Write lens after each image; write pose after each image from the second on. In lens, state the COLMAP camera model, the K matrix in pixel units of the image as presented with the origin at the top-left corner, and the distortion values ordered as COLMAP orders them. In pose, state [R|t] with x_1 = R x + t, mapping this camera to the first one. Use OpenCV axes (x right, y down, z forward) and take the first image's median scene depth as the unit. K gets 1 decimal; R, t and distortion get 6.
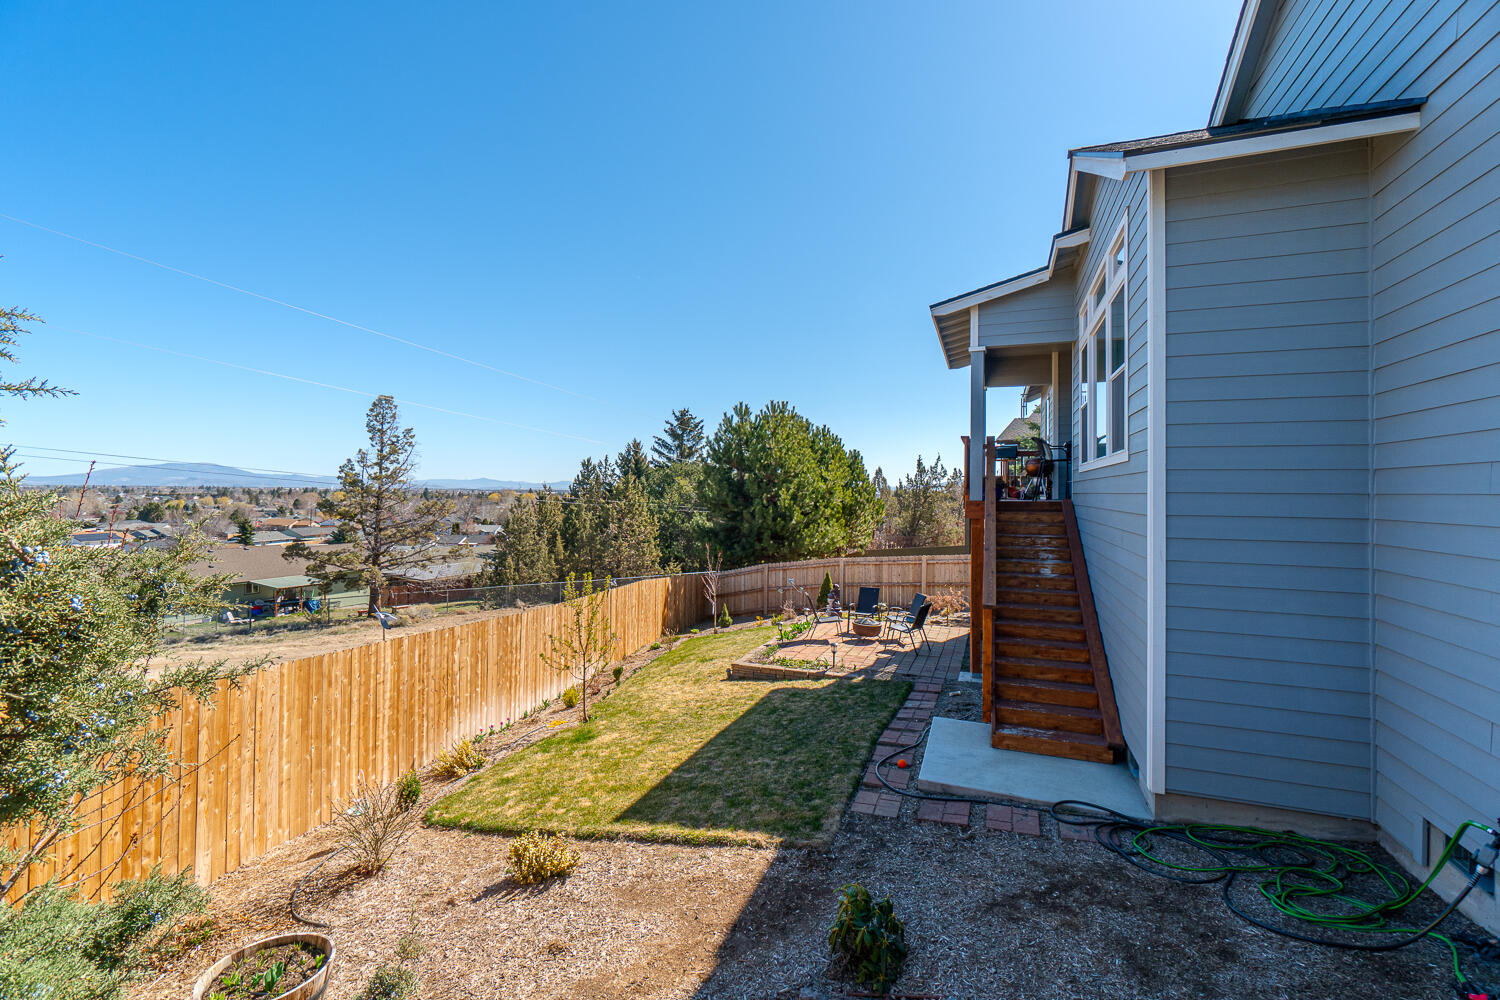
lens RADIAL K [[650.5, 0, 778.8], [0, 650.5, 494.0], [0, 0, 1]] dist [-0.001384, 0.000174]
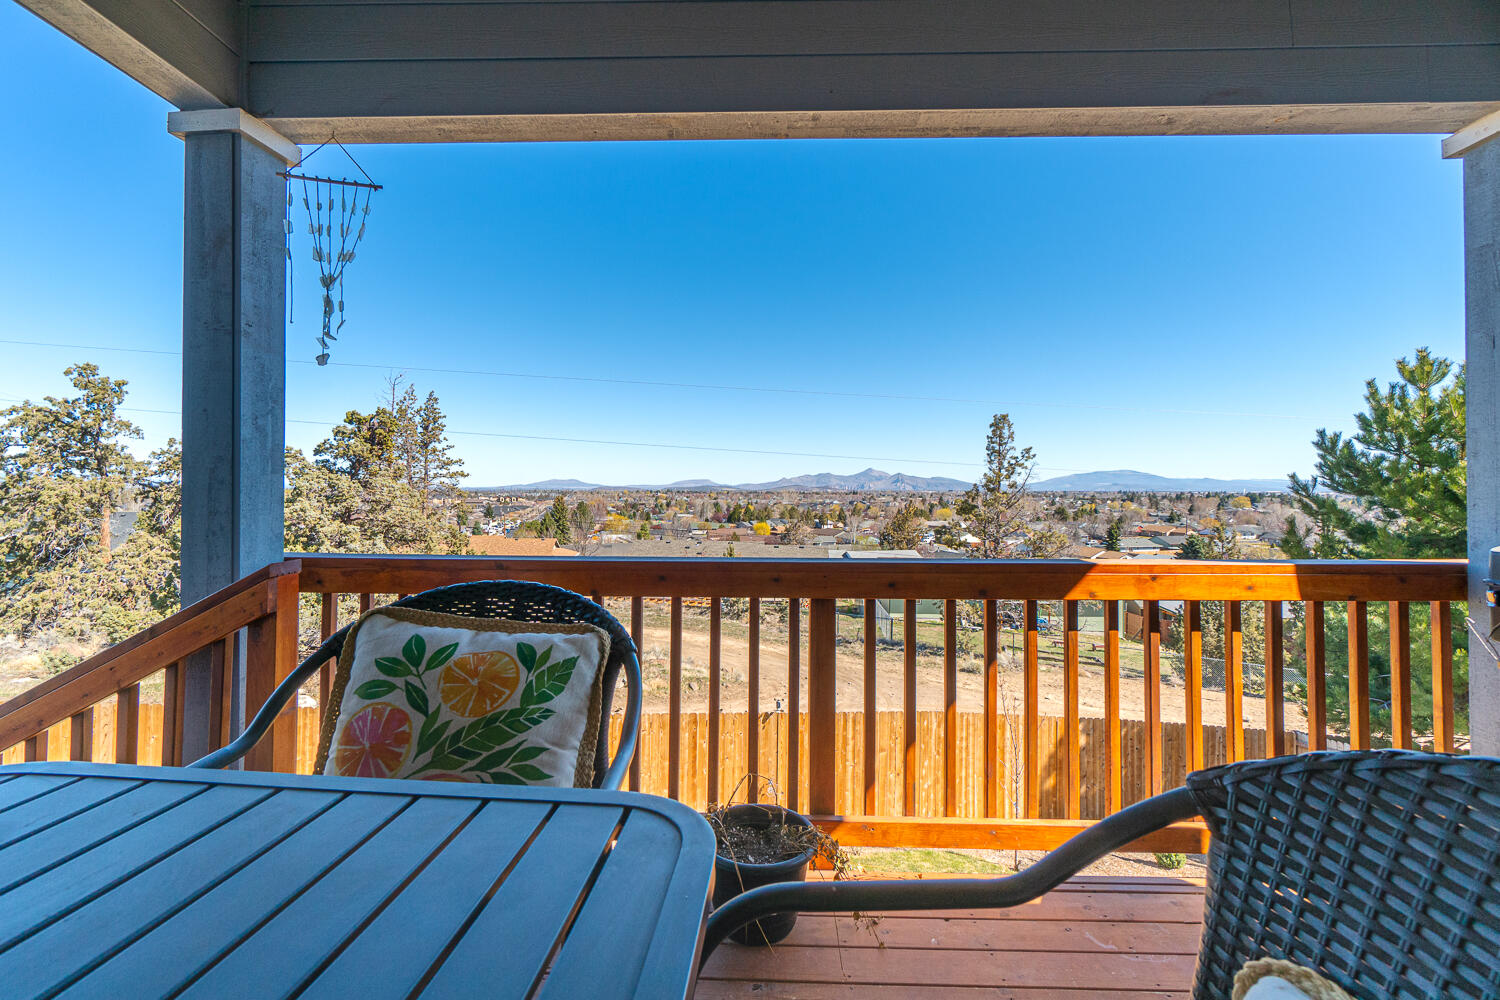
lens RADIAL K [[664.7, 0, 739.5], [0, 664.7, 481.1], [0, 0, 1]] dist [-0.004831, -0.000445]
pose [[0.281207, -0.015884, -0.959516, 0.690359], [-0.005644, 0.999818, -0.018205, -0.136714], [0.959631, 0.010535, 0.281066, 1.380402]]
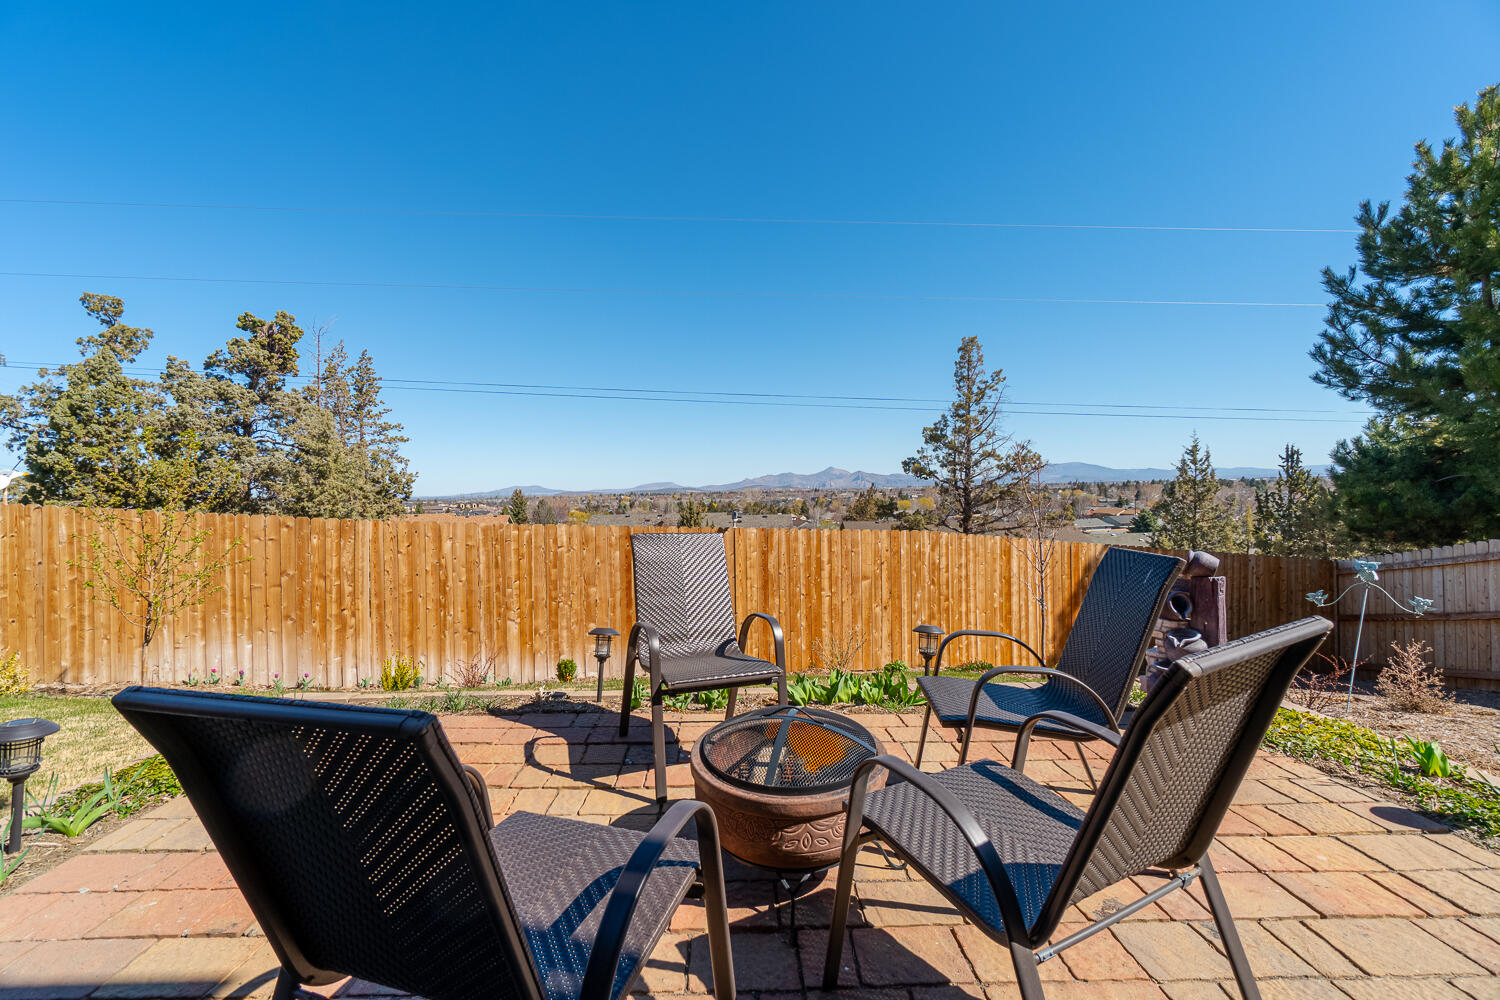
lens RADIAL K [[653.5, 0, 738.3], [0, 653.5, 503.7], [0, 0, 1]] dist [-0.005174, 0.000750]
pose [[0.331462, -0.003264, -0.943463, 0.431107], [0.022745, 0.999731, 0.004532, 0.224363], [0.943194, -0.022961, 0.331447, 1.486635]]
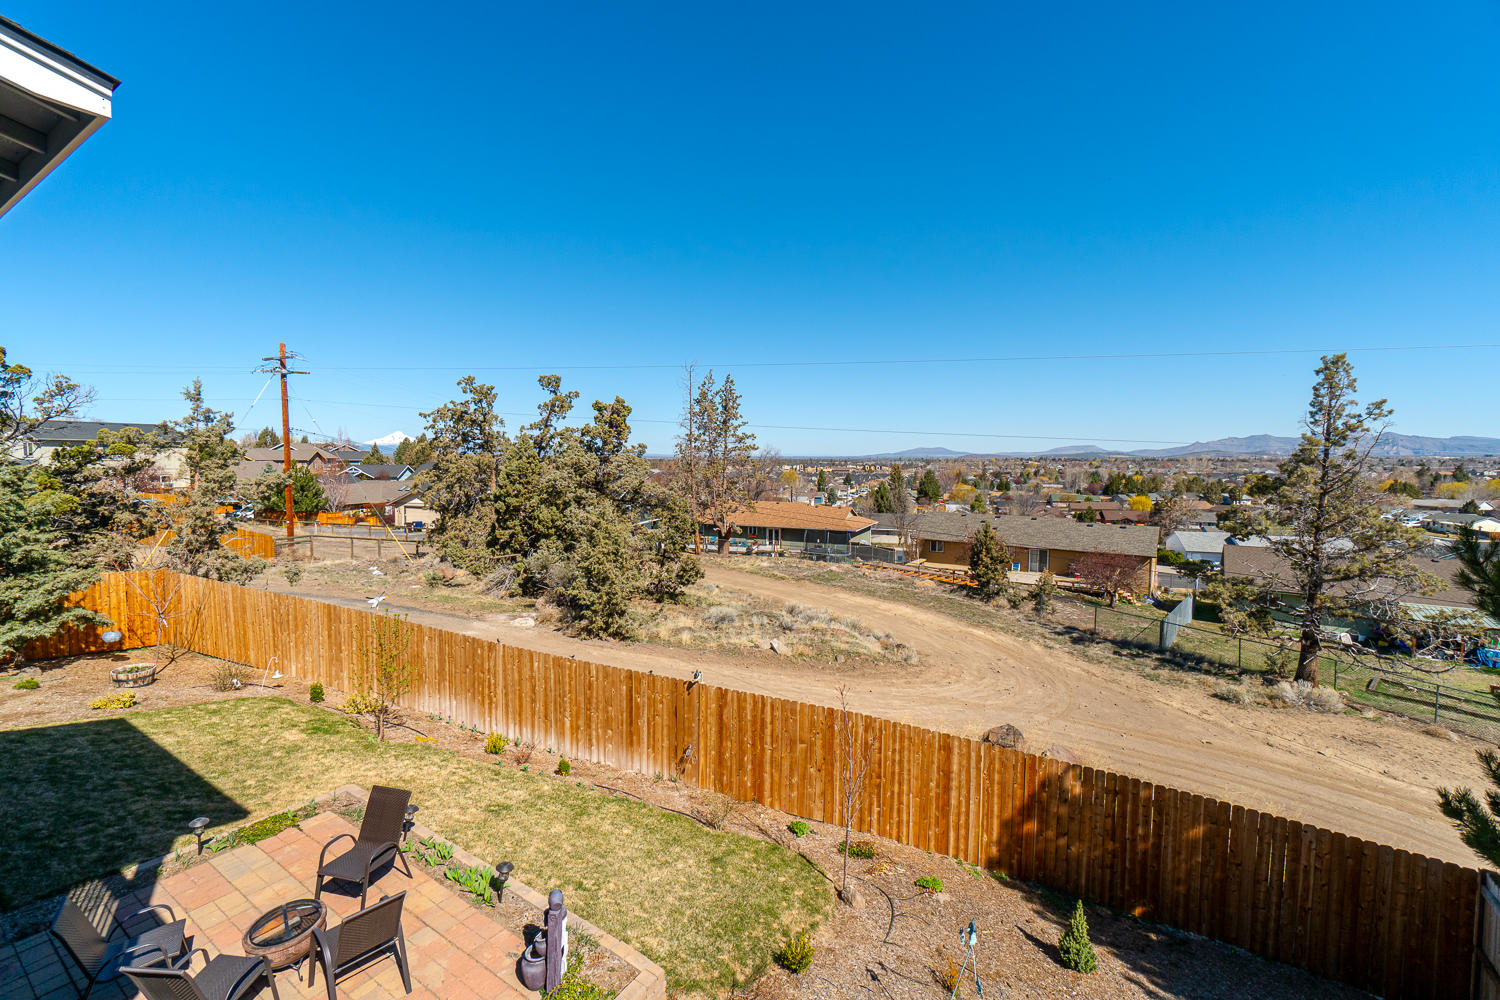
lens RADIAL K [[661.1, 0, 739.9], [0, 661.1, 498.1], [0, 0, 1]] dist [-0.004648, 0.000282]
pose [[-0.271937, 0.055621, -0.960706, 0.714104], [-0.002115, 0.998291, 0.058396, -0.164594], [0.962313, 0.017912, -0.271354, 2.203728]]
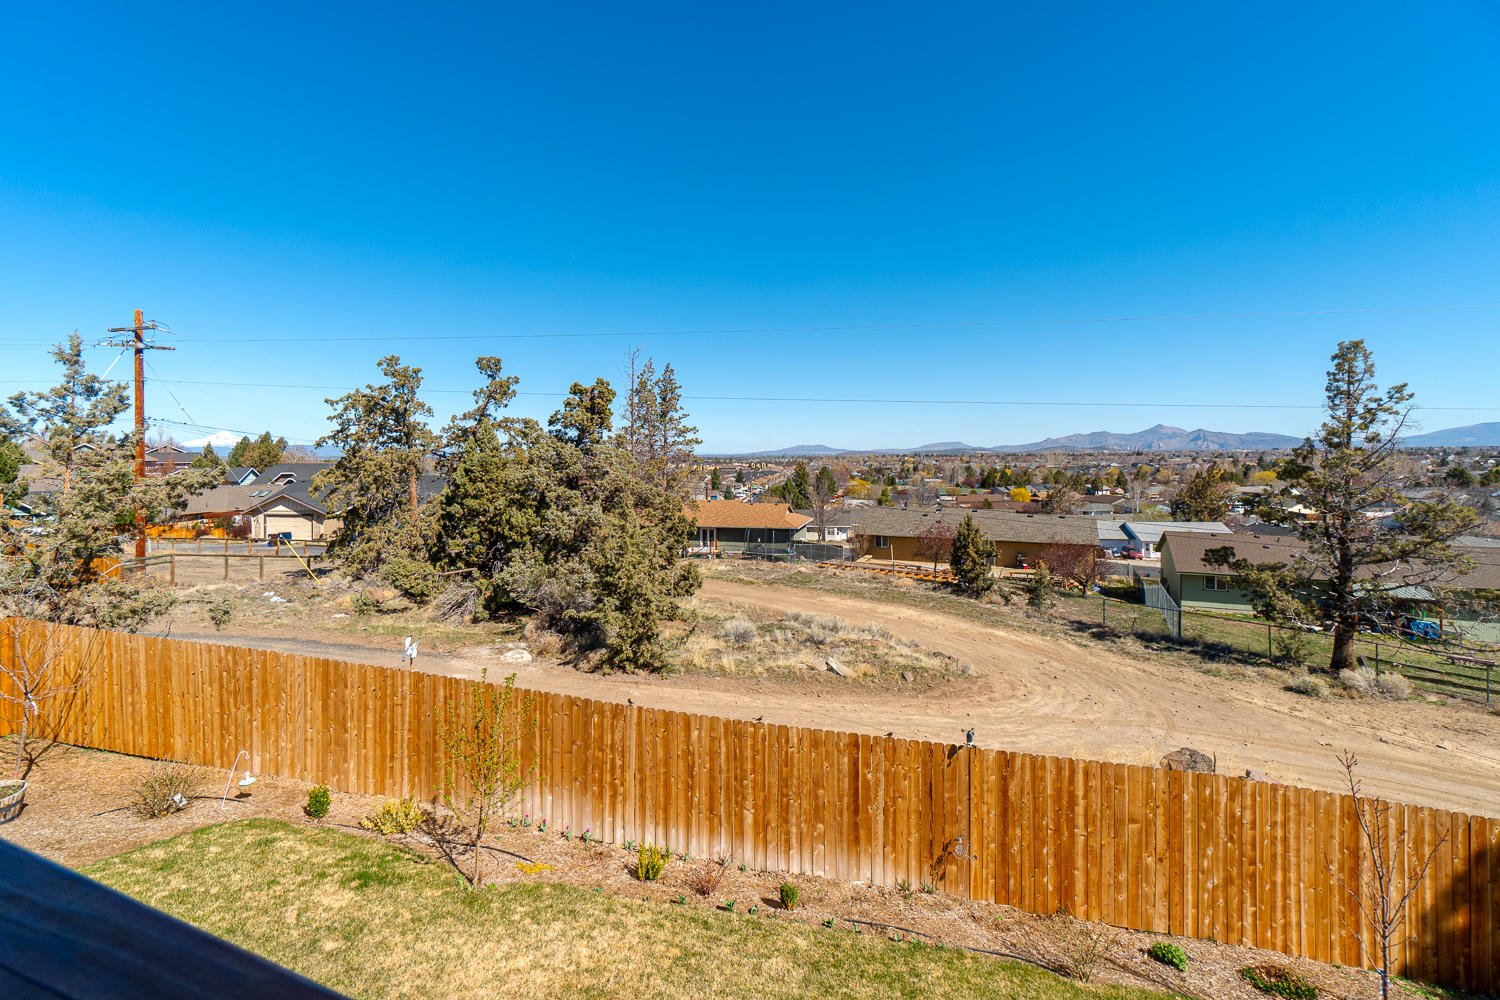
lens RADIAL K [[666.2, 0, 735.9], [0, 666.2, 453.7], [0, 0, 1]] dist [-0.005050, 0.002250]
pose [[-0.090121, -0.006078, -0.995912, 0.470504], [0.008303, 0.999942, -0.006854, -0.131218], [0.995896, -0.008887, -0.090065, 1.561553]]
